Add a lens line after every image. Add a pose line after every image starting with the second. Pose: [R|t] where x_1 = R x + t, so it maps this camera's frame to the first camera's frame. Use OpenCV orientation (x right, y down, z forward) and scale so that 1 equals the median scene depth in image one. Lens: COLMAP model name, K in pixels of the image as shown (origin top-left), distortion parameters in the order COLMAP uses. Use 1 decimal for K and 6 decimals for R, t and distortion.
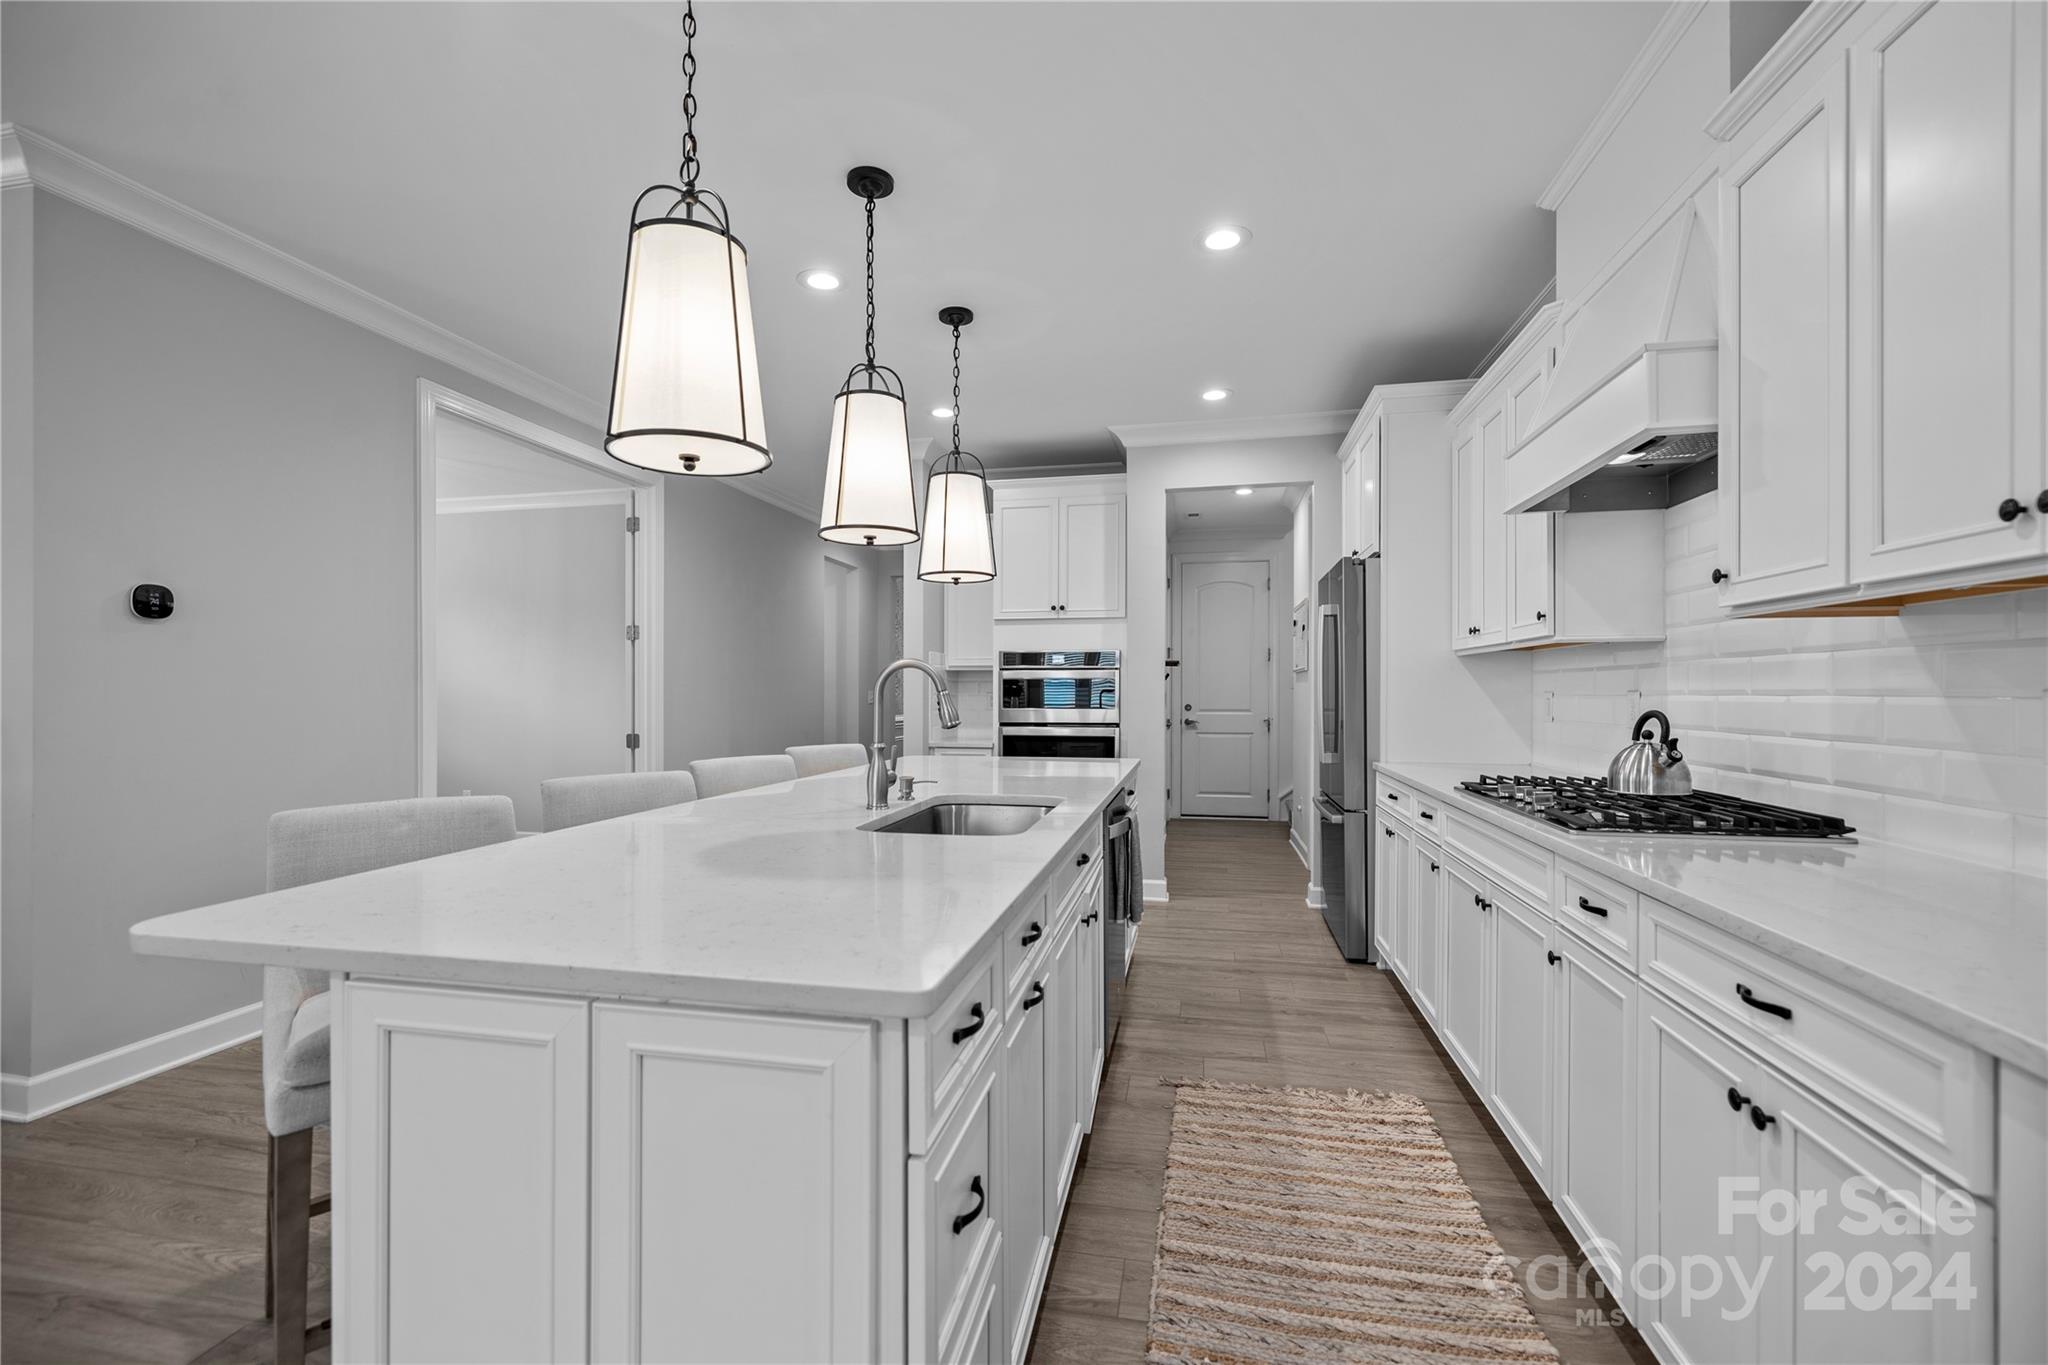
lens RADIAL K [[883.0, 0, 1022.3], [0, 883.0, 694.4], [0, 0, 1]] dist [-0.000325, -0.000274]
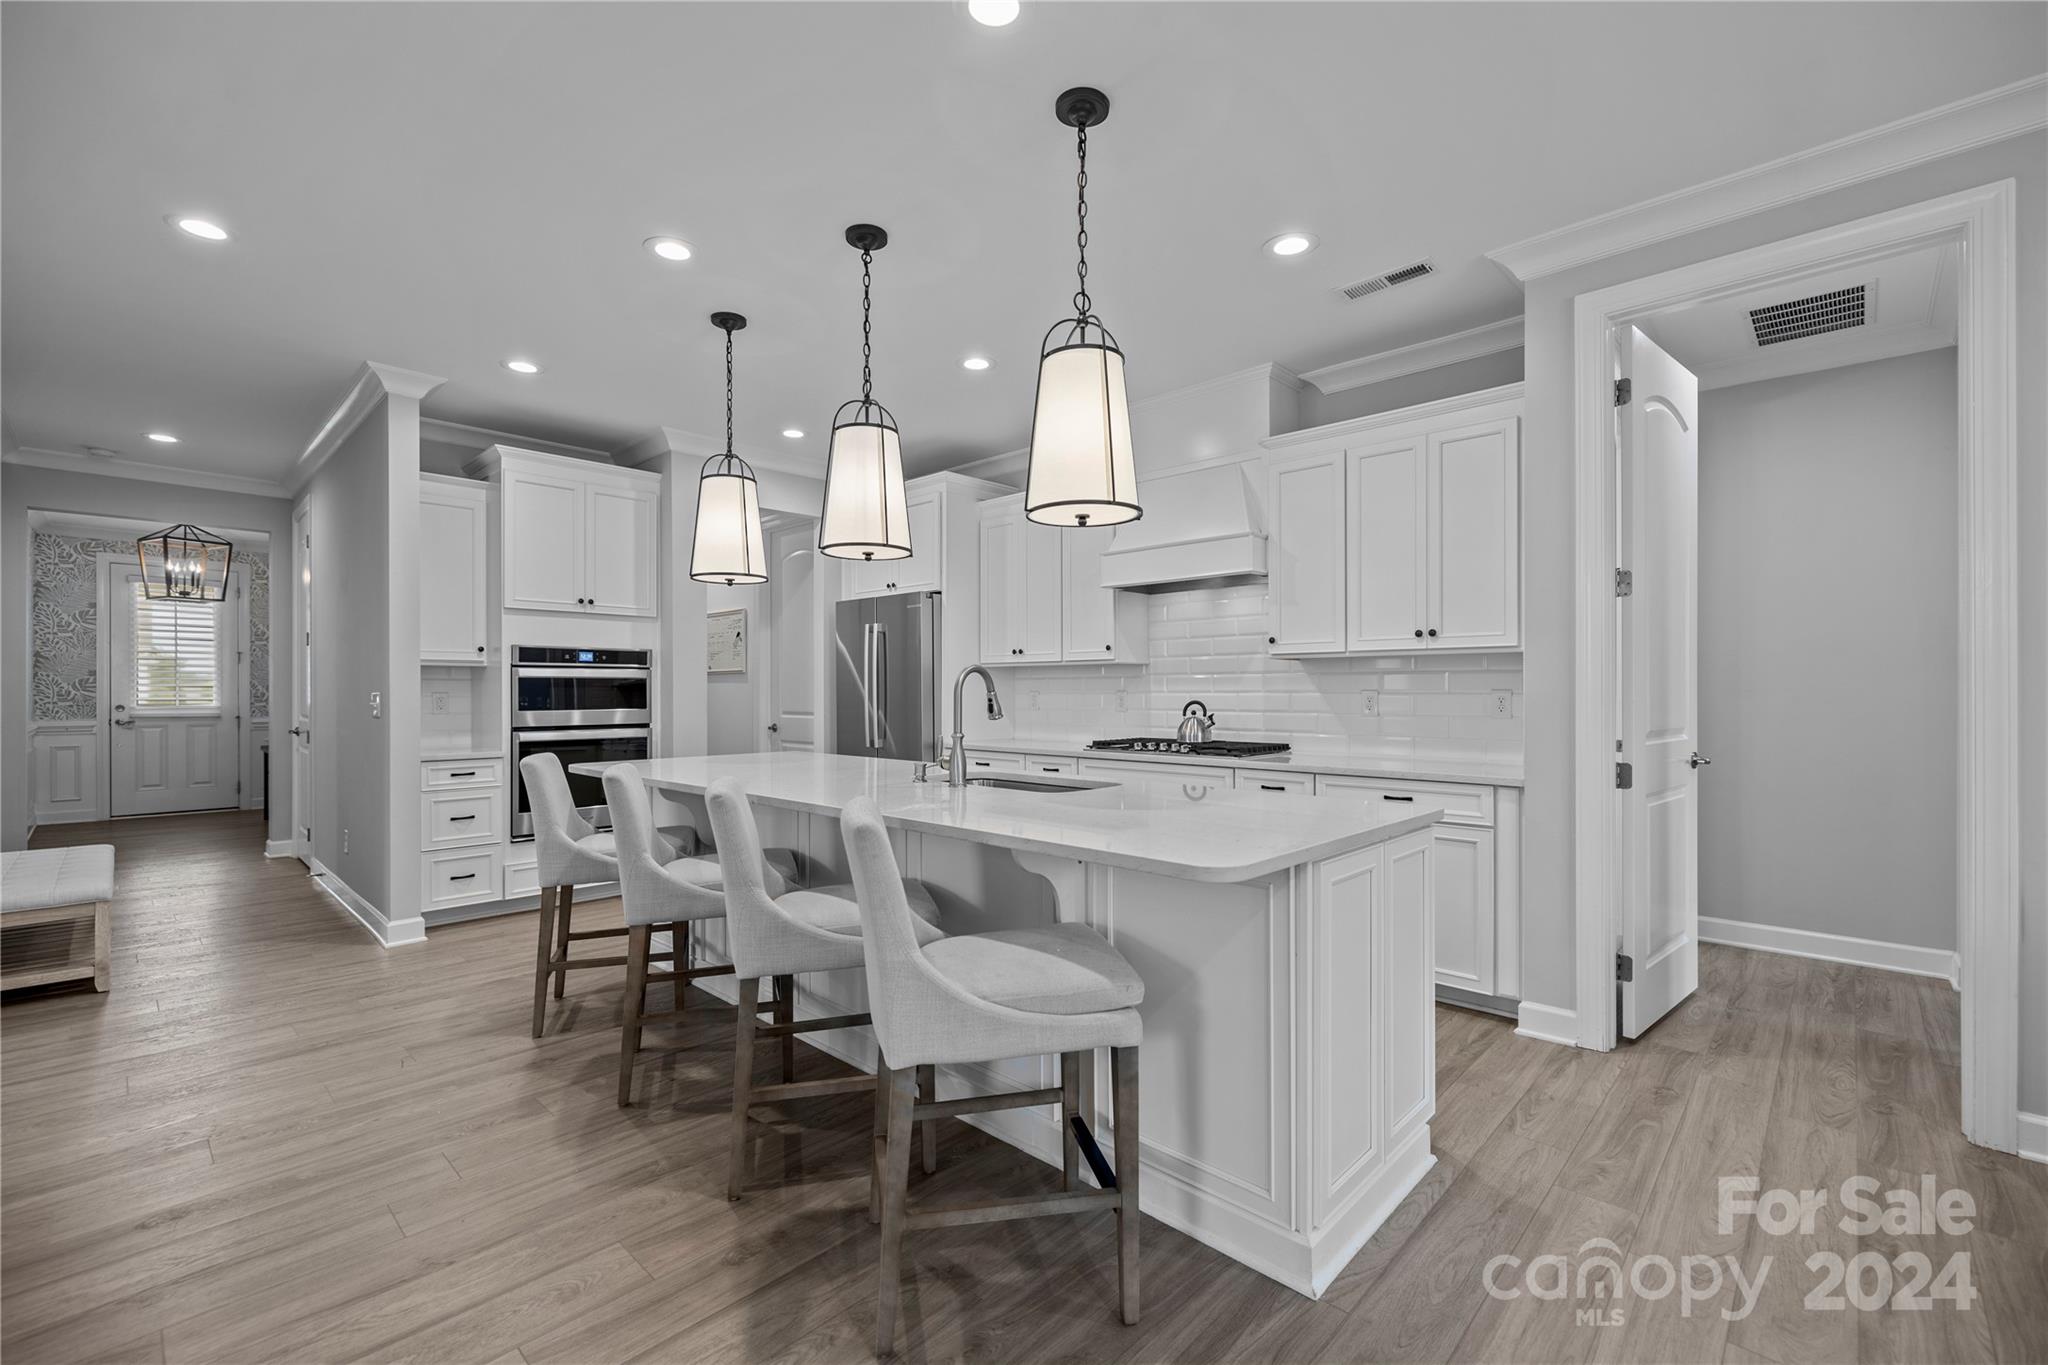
lens RADIAL K [[858.1, 0, 1048.8], [0, 858.1, 692.4], [0, 0, 1]] dist [-0.013697, -0.000229]
pose [[0.515380, -0.003336, 0.856955, -0.500833], [0.004125, 0.999990, 0.001412, -0.001871], [-0.856952, 0.002808, 0.515389, 0.125696]]
